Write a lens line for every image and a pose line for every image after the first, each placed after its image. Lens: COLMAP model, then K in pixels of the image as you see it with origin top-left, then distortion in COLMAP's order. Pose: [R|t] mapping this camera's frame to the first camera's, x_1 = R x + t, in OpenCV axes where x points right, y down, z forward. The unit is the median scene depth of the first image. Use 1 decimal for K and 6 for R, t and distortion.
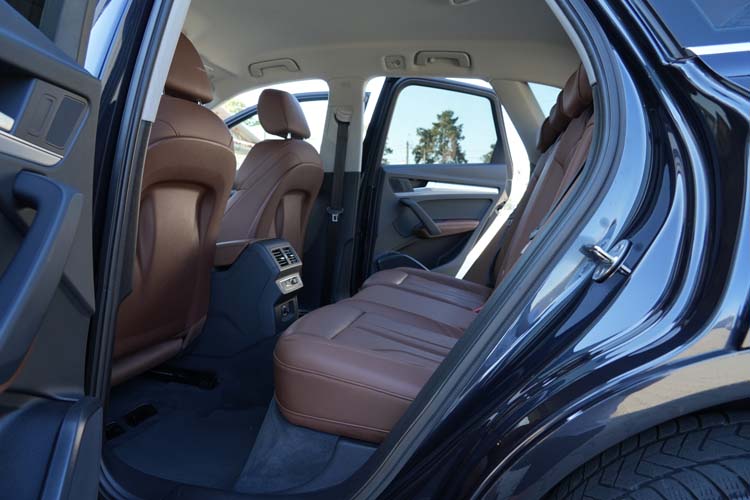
lens RADIAL K [[502.7, 0, 375.2], [0, 502.7, 250.4], [0, 0, 1]] dist [-0.002584, 0.000030]
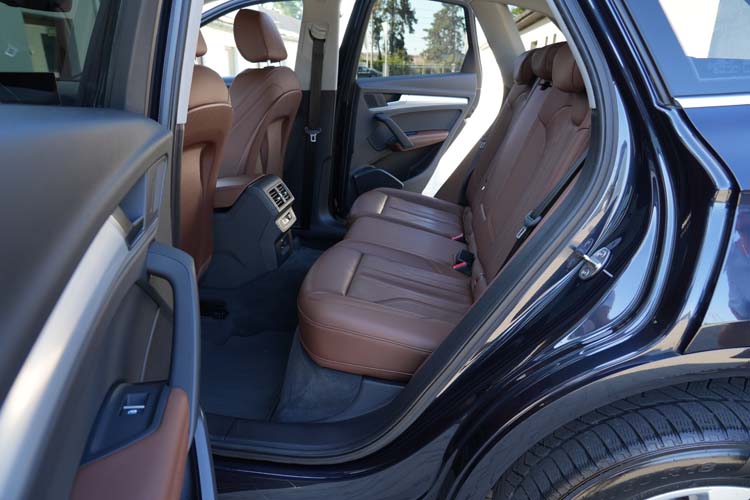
lens RADIAL K [[502.7, 0, 374.4], [0, 502.7, 249.9], [0, 0, 1]] dist [-0.002584, 0.000030]
pose [[0.994265, -0.038036, 0.099950, -0.085430], [0.010587, 0.965029, 0.261930, -0.141637], [-0.106418, -0.259370, 0.959897, -0.063120]]
